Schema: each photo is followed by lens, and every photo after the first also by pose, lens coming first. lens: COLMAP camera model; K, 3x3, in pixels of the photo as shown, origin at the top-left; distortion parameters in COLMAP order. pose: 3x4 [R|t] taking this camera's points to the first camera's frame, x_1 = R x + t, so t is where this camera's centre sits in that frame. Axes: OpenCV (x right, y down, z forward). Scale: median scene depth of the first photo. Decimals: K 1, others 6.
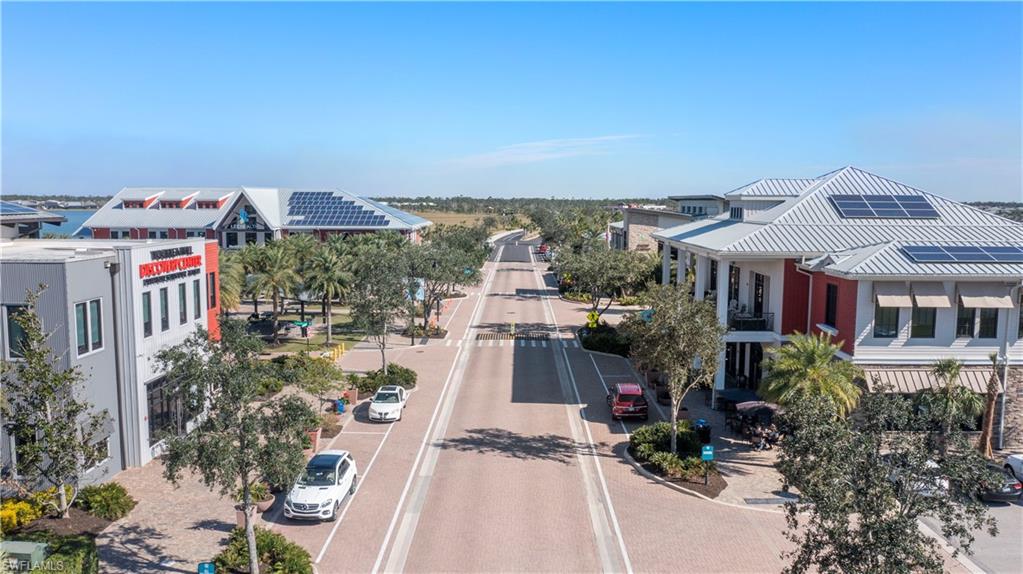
lens RADIAL K [[809.1, 0, 511.6], [0, 809.1, 285.5], [0, 0, 1]] dist [-0.030782, -0.002096]
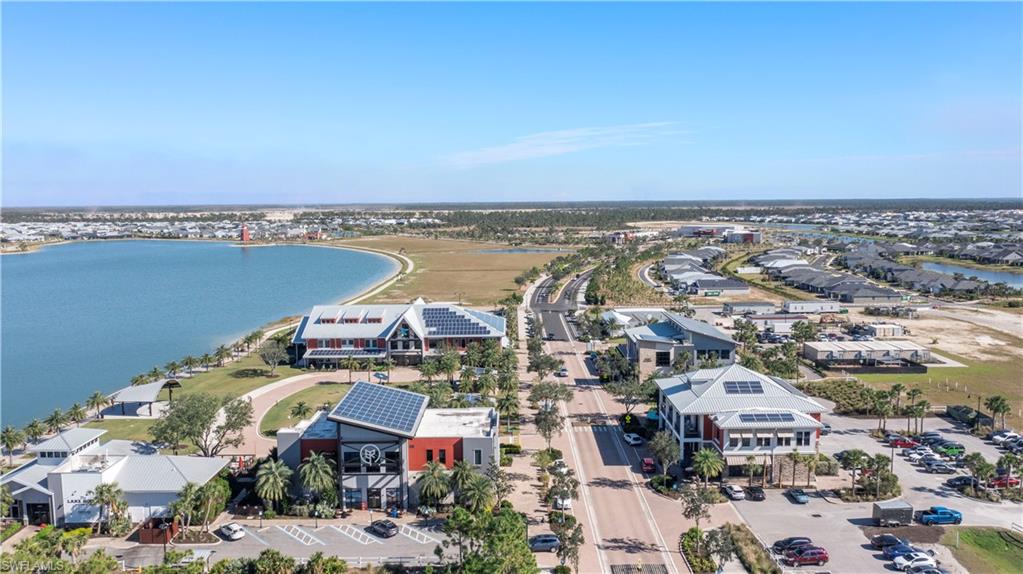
lens RADIAL K [[809.1, 0, 511.8], [0, 809.1, 290.3], [0, 0, 1]] dist [-0.030782, -0.002096]
pose [[0.999799, -0.018208, 0.008376, -0.370587], [0.018144, 0.999806, 0.007712, -0.536249], [-0.008515, -0.007558, 0.999935, -1.936862]]
